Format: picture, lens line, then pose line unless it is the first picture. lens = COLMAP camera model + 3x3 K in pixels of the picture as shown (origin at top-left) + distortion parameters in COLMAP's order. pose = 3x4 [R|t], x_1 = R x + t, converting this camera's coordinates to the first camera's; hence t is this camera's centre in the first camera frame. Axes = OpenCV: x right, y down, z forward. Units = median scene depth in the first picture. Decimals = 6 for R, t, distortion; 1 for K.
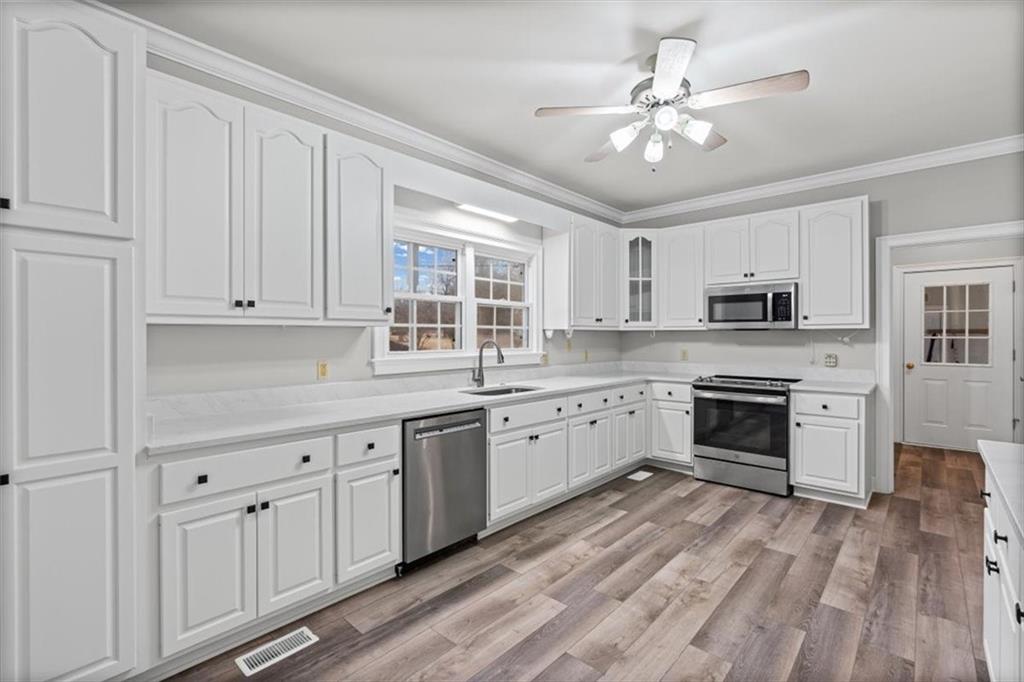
lens RADIAL K [[461.5, 0, 510.3], [0, 461.5, 336.8], [0, 0, 1]] dist [-0.009098, 0.003724]
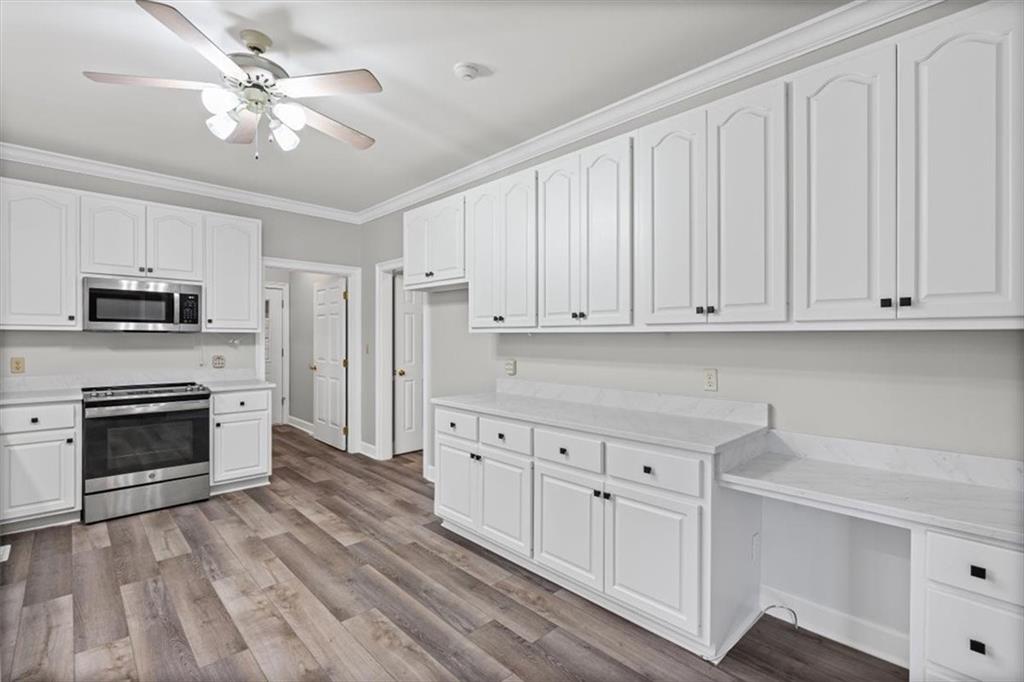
lens RADIAL K [[461.5, 0, 507.7], [0, 461.5, 344.0], [0, 0, 1]] dist [-0.009098, 0.003724]
pose [[0.068718, -0.009194, 0.997594, -0.424788], [-0.003110, 0.999951, 0.009430, -0.003217], [-0.997631, -0.003751, 0.068686, 0.336557]]
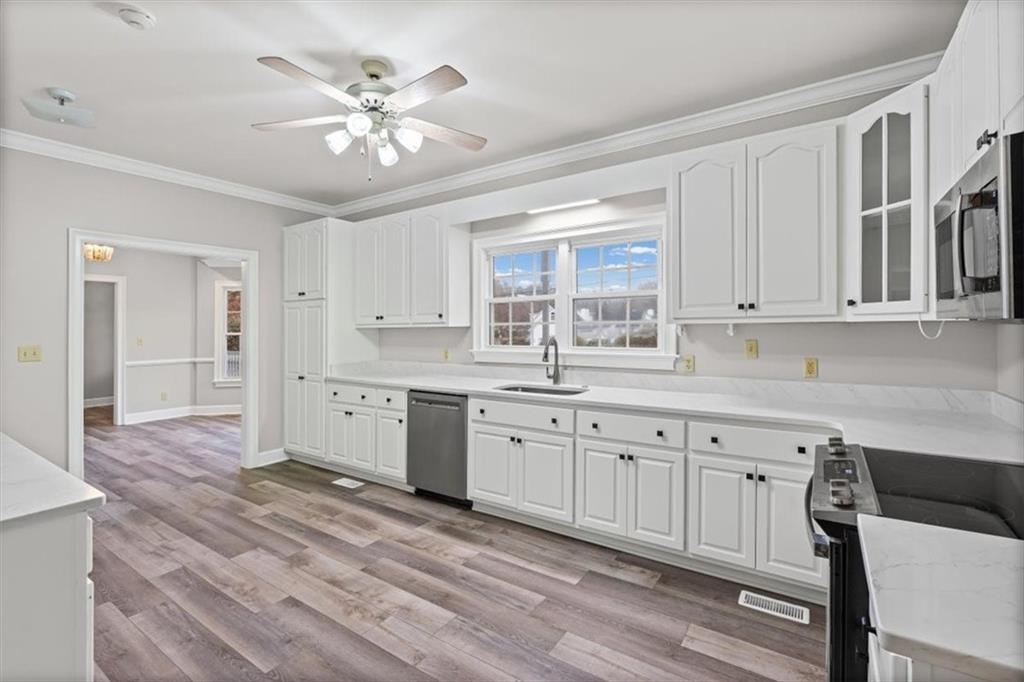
lens RADIAL K [[461.5, 0, 501.1], [0, 461.5, 319.8], [0, 0, 1]] dist [-0.009098, 0.003724]
pose [[0.130153, -0.016913, -0.991350, 1.057349], [0.008878, 0.999834, -0.015893, -0.018731], [0.991454, -0.006733, 0.130282, 0.886088]]
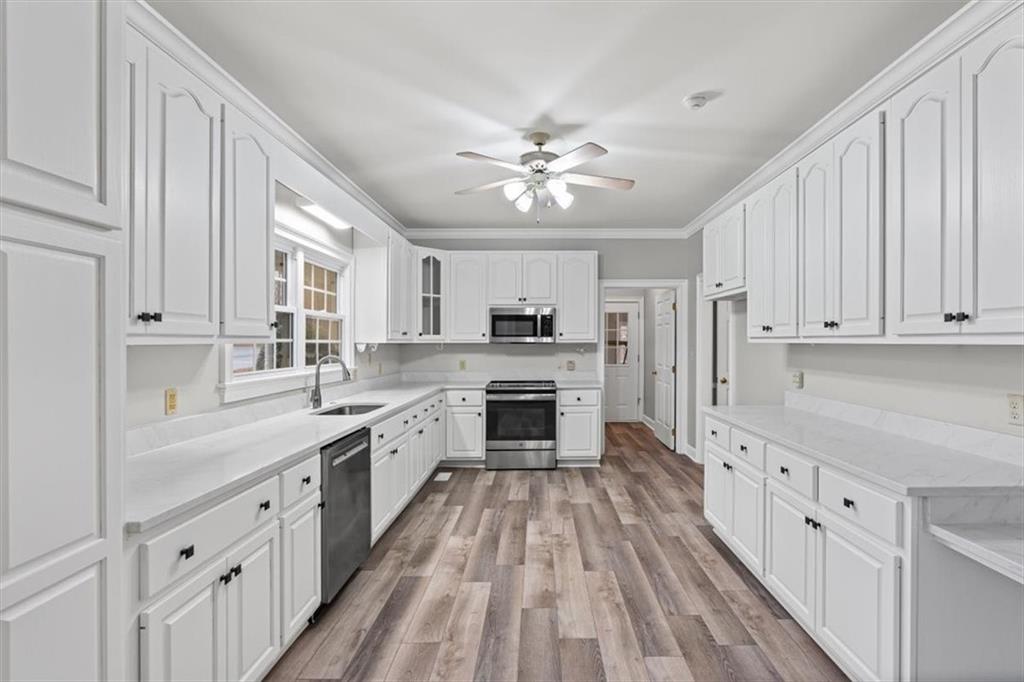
lens RADIAL K [[477.8, 0, 547.2], [0, 477.8, 347.3], [0, 0, 1]] dist [-0.004553, 0.000292]
pose [[0.727435, -0.007320, 0.686138, -0.440043], [0.002729, 0.999966, 0.007775, -0.018920], [-0.686171, -0.003783, 0.727430, 0.010162]]
